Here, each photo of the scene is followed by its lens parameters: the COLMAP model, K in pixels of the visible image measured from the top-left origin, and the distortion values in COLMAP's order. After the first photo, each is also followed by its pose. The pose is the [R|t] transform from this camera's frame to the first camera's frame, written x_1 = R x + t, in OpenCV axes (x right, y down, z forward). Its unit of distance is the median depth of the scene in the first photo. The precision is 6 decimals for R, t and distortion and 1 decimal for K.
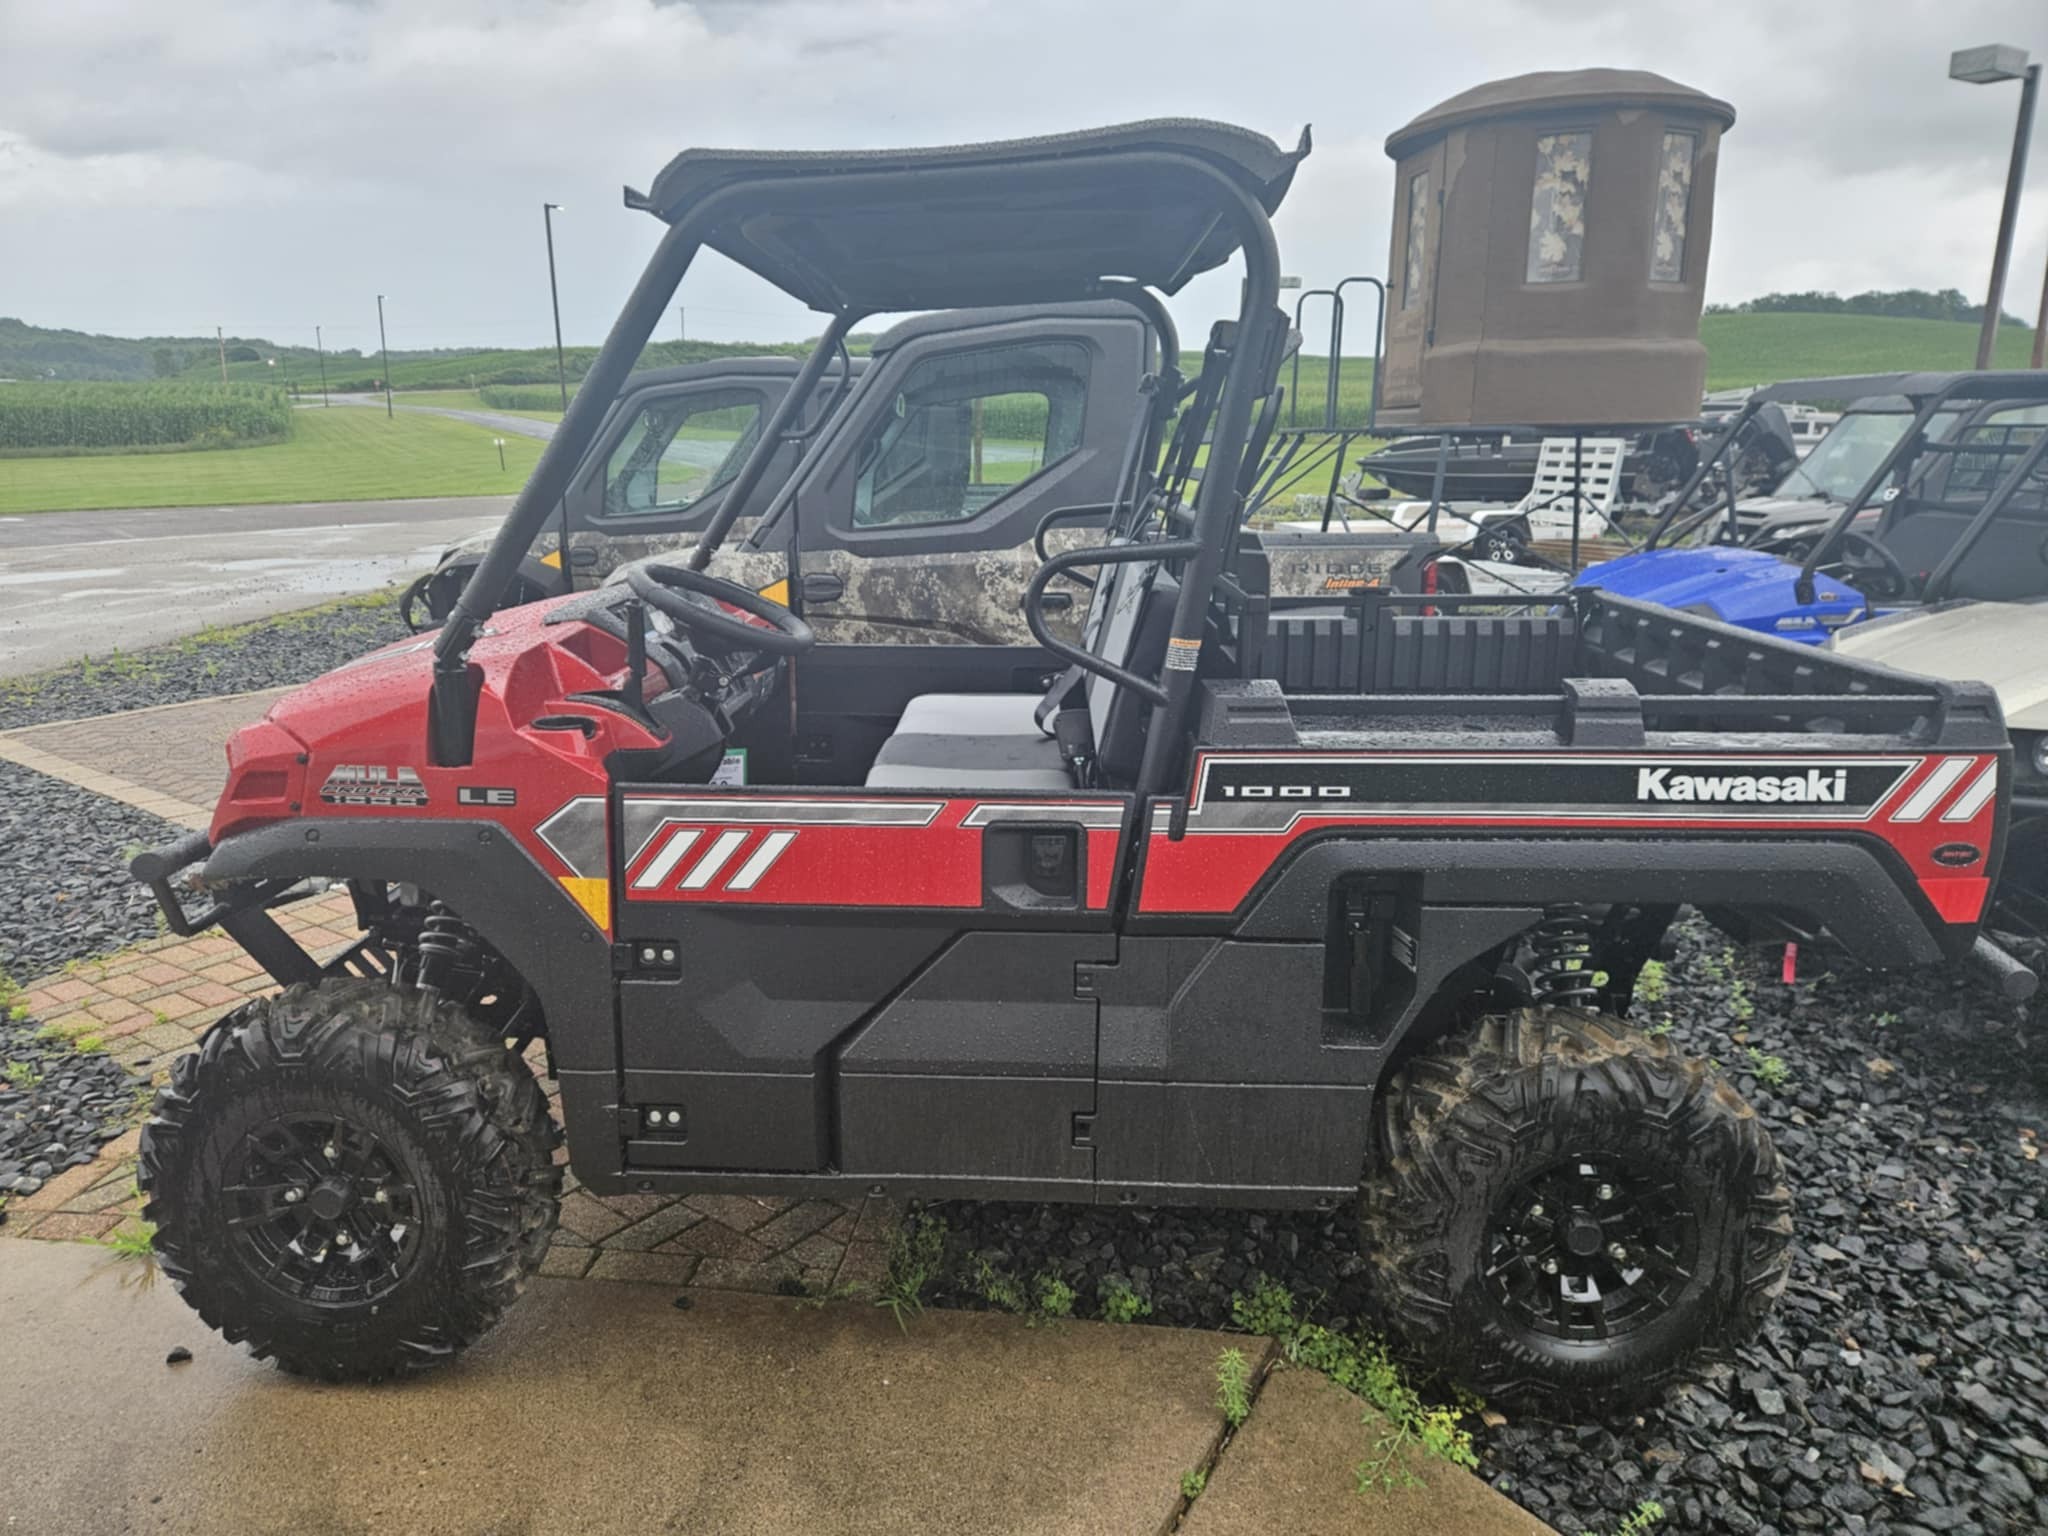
lens RADIAL K [[1377.7, 0, 981.9], [0, 1377.7, 754.2], [0, 0, 1]] dist [0.068745, -0.053864]
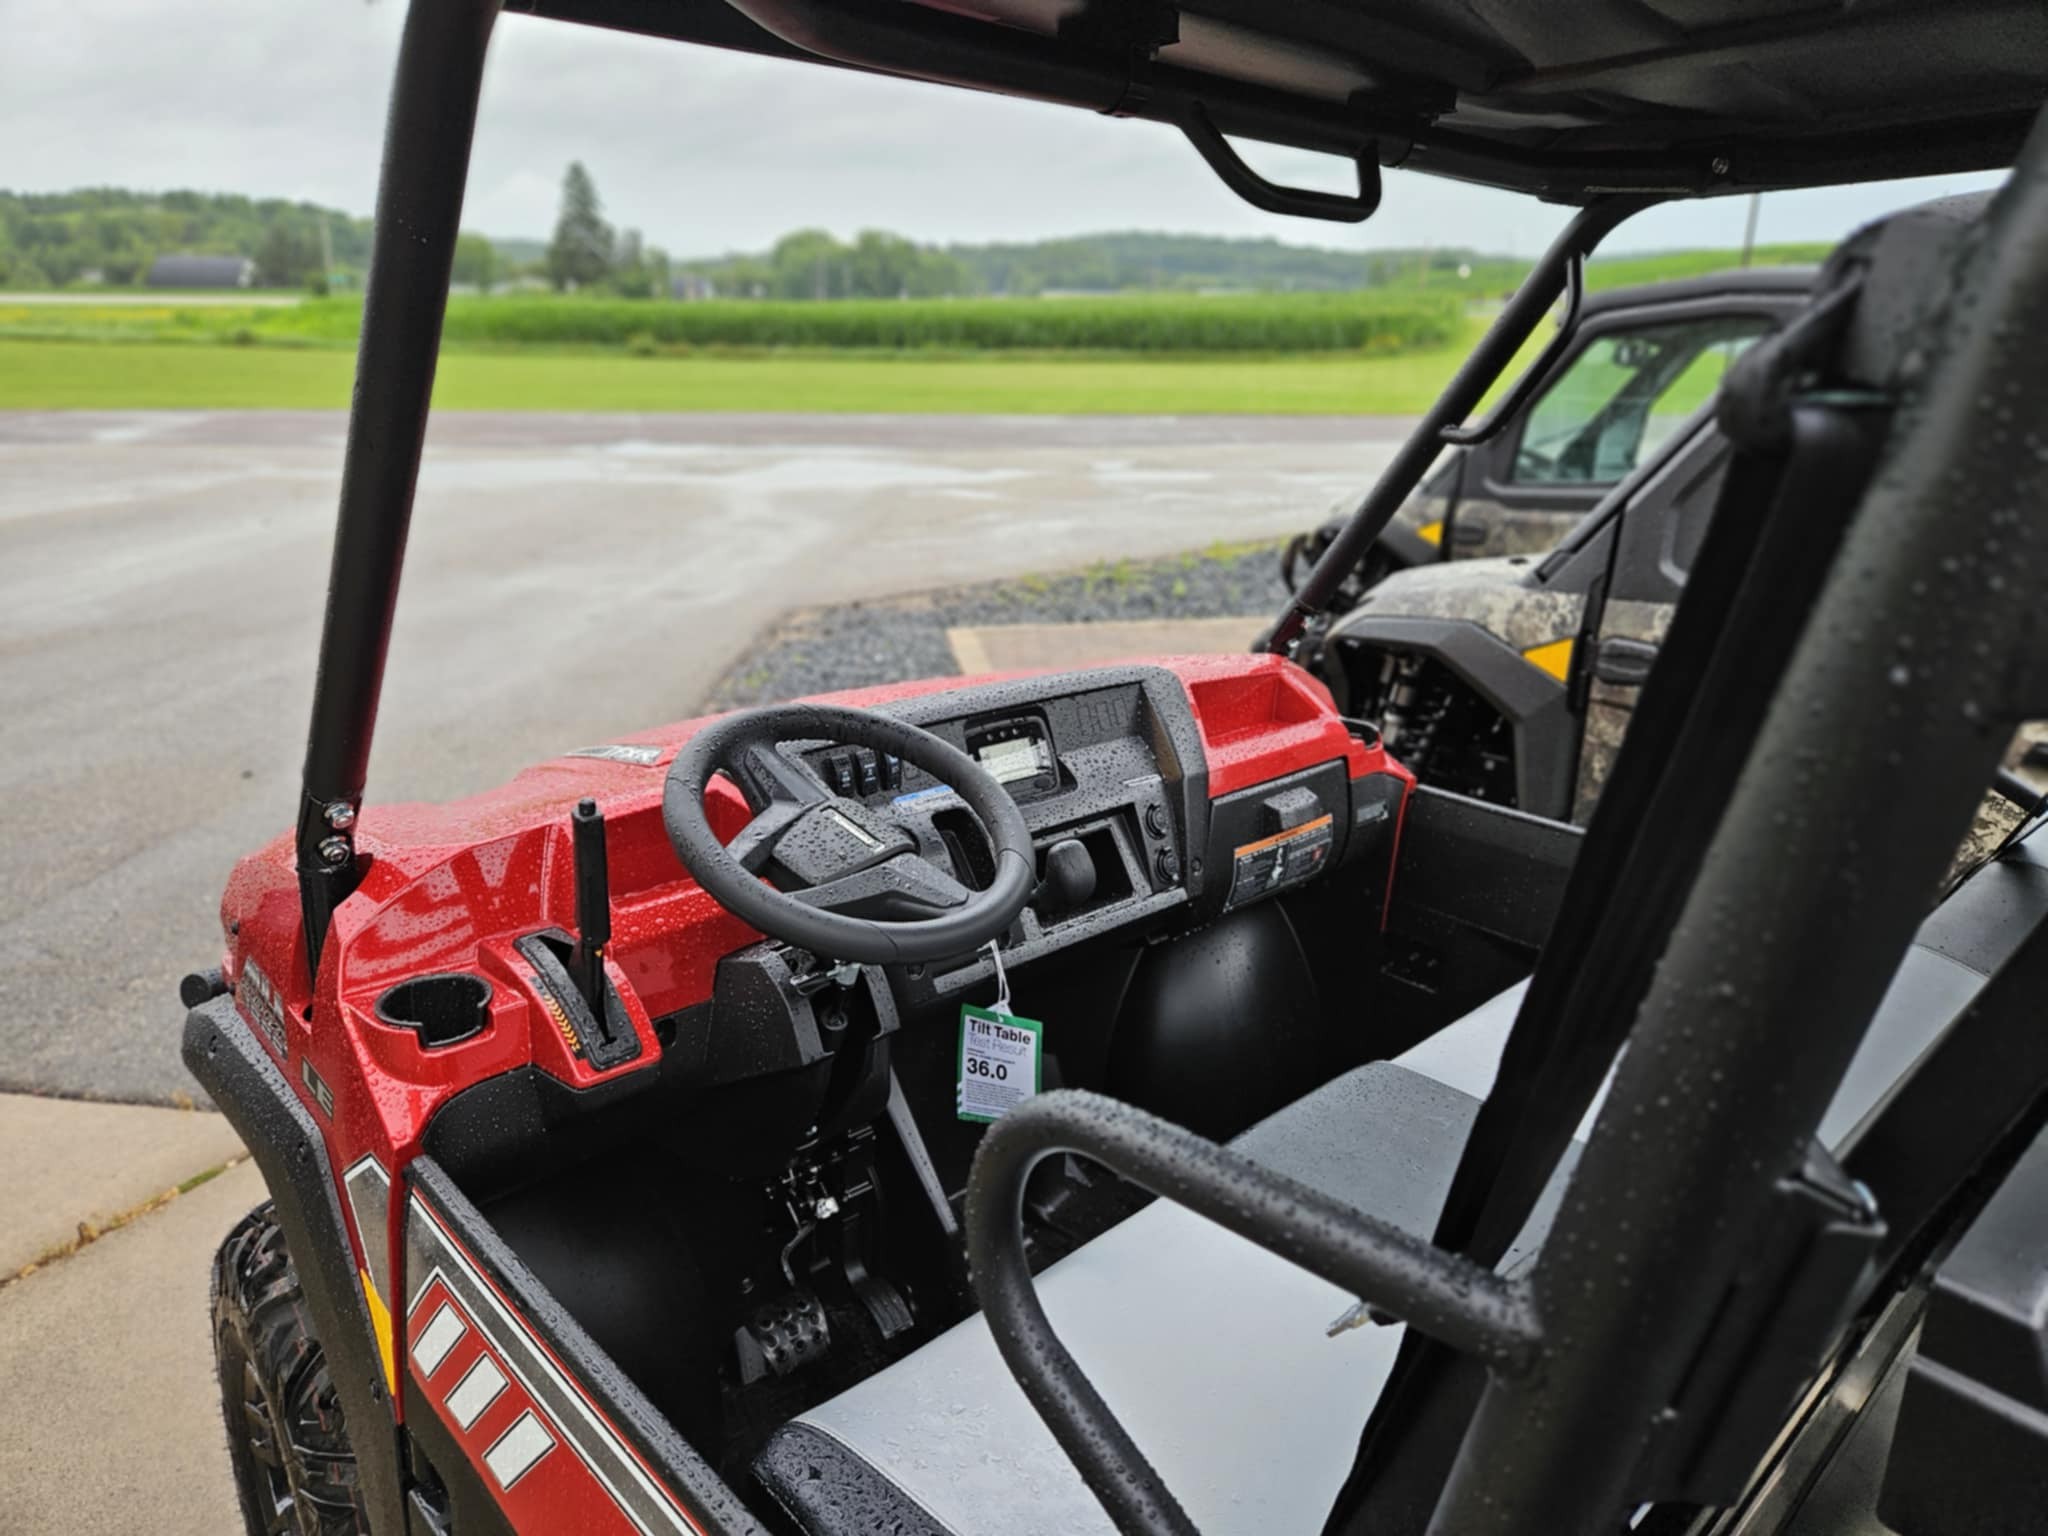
lens RADIAL K [[1377.7, 0, 981.9], [0, 1377.7, 754.2], [0, 0, 1]] dist [0.068745, -0.053864]
pose [[0.714401, 0.219686, -0.664356, 0.194553], [-0.178009, 0.975260, 0.131076, -0.219411], [0.676716, 0.024621, 0.735833, 0.701132]]
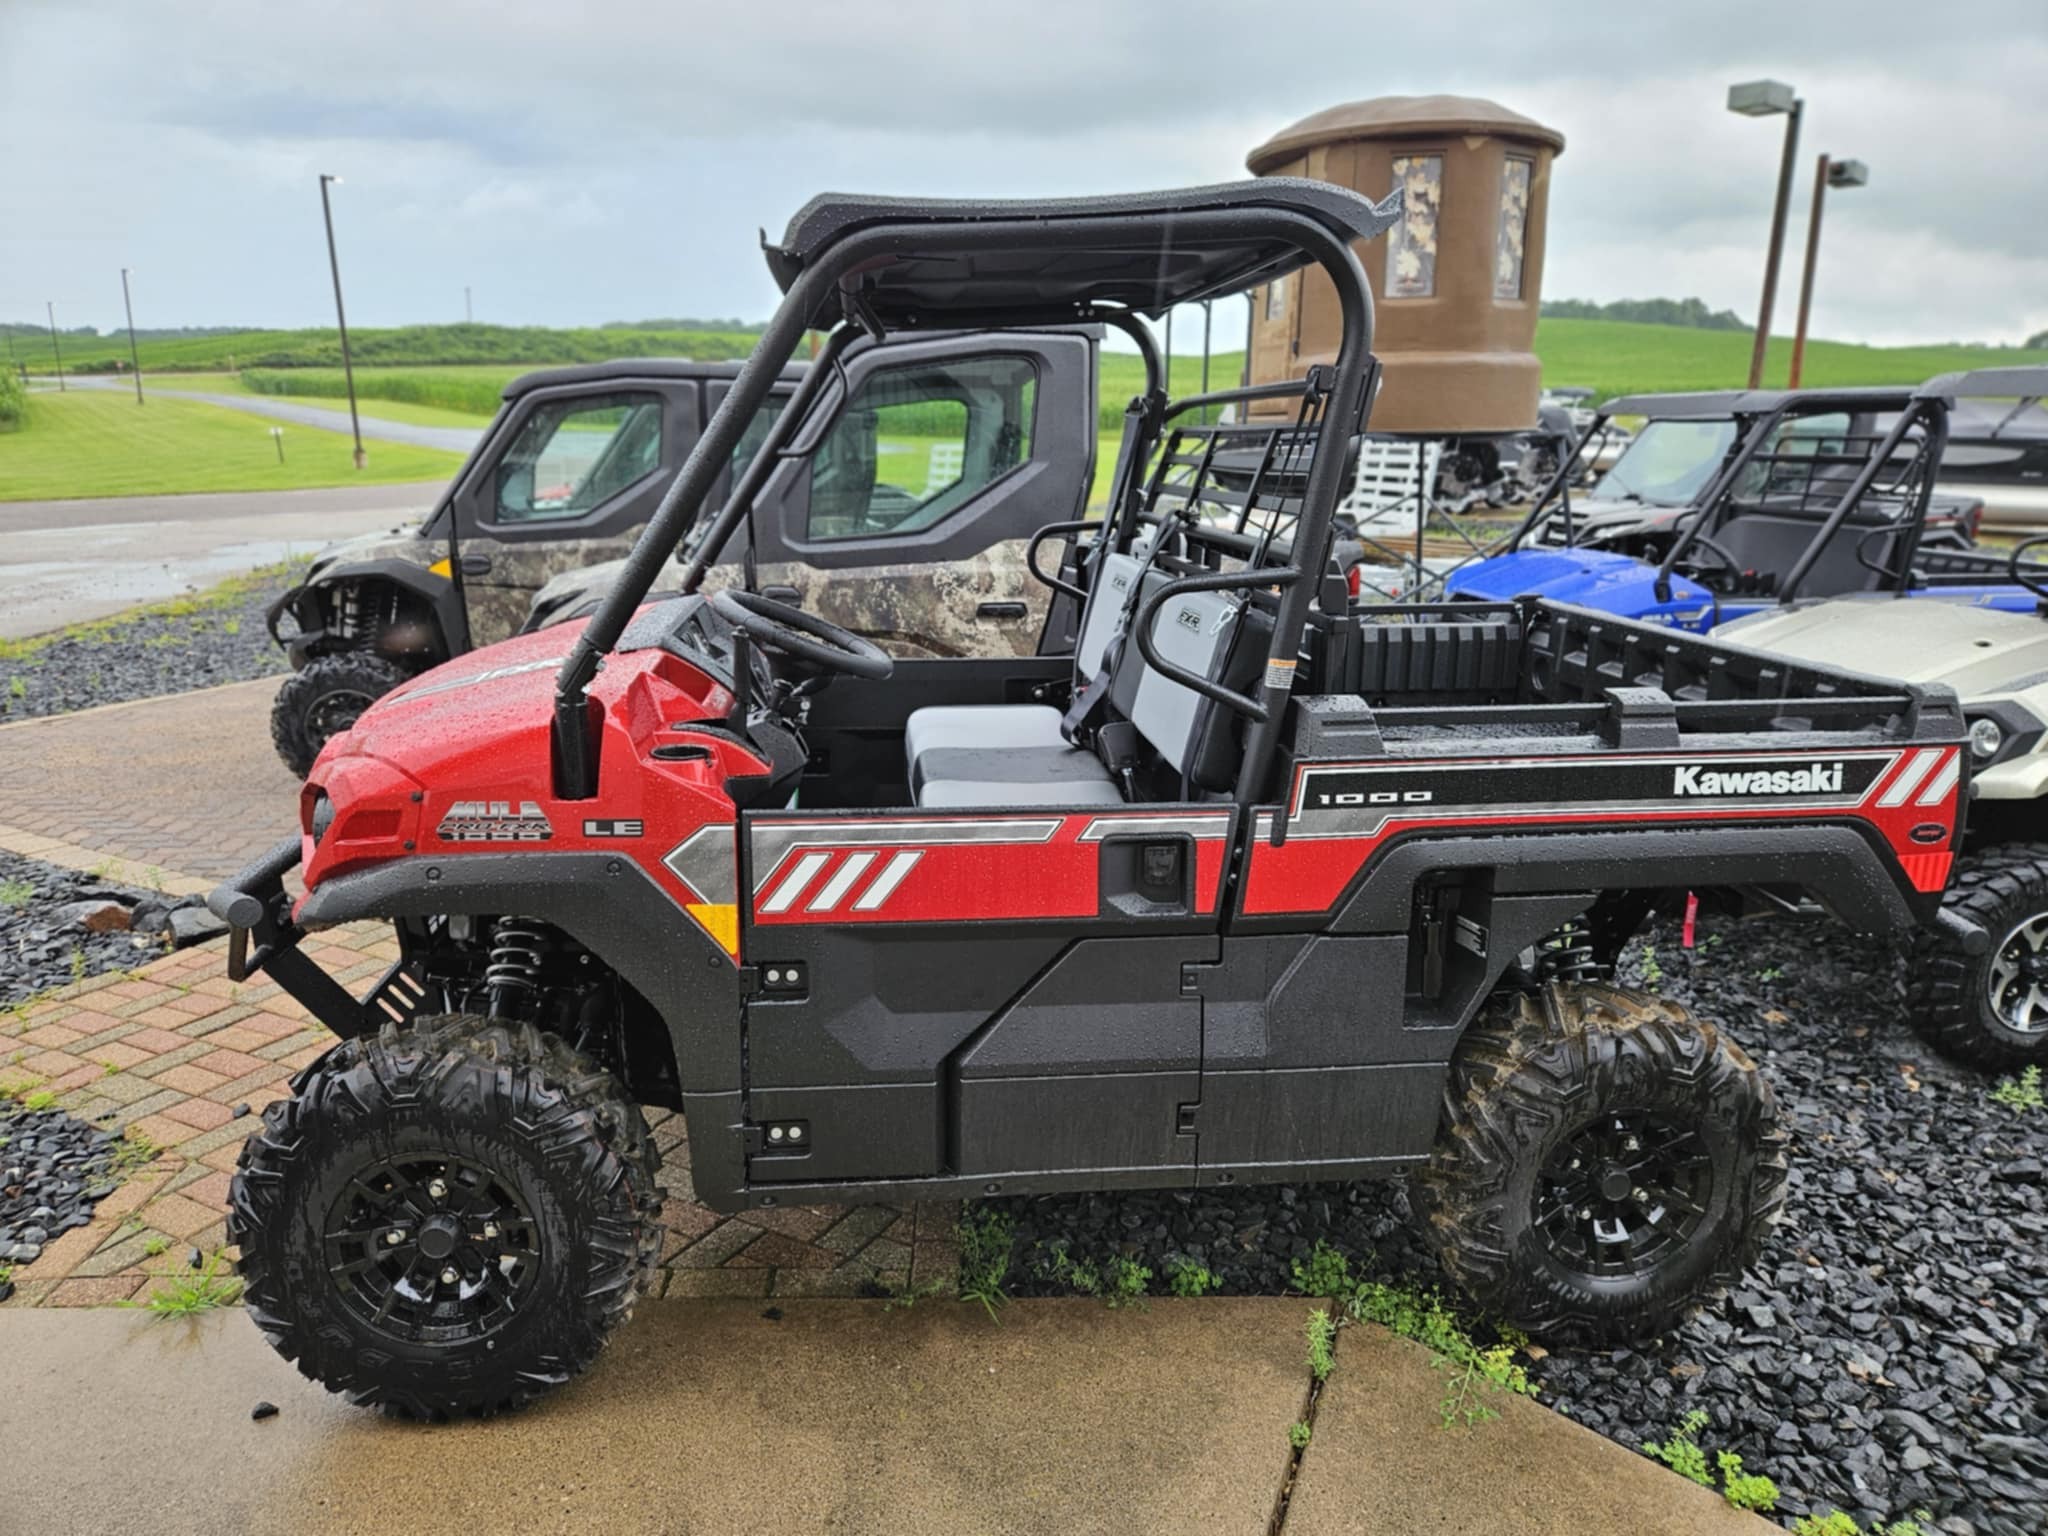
lens RADIAL K [[1384.3, 0, 1003.8], [0, 1384.3, 772.7], [0, 0, 1]] dist [0.069407, -0.054214]
pose [[0.989009, -0.030202, 0.144738, -0.207488], [0.027825, 0.999443, 0.018421, -0.019337], [-0.145214, -0.014191, 0.989299, -0.038648]]
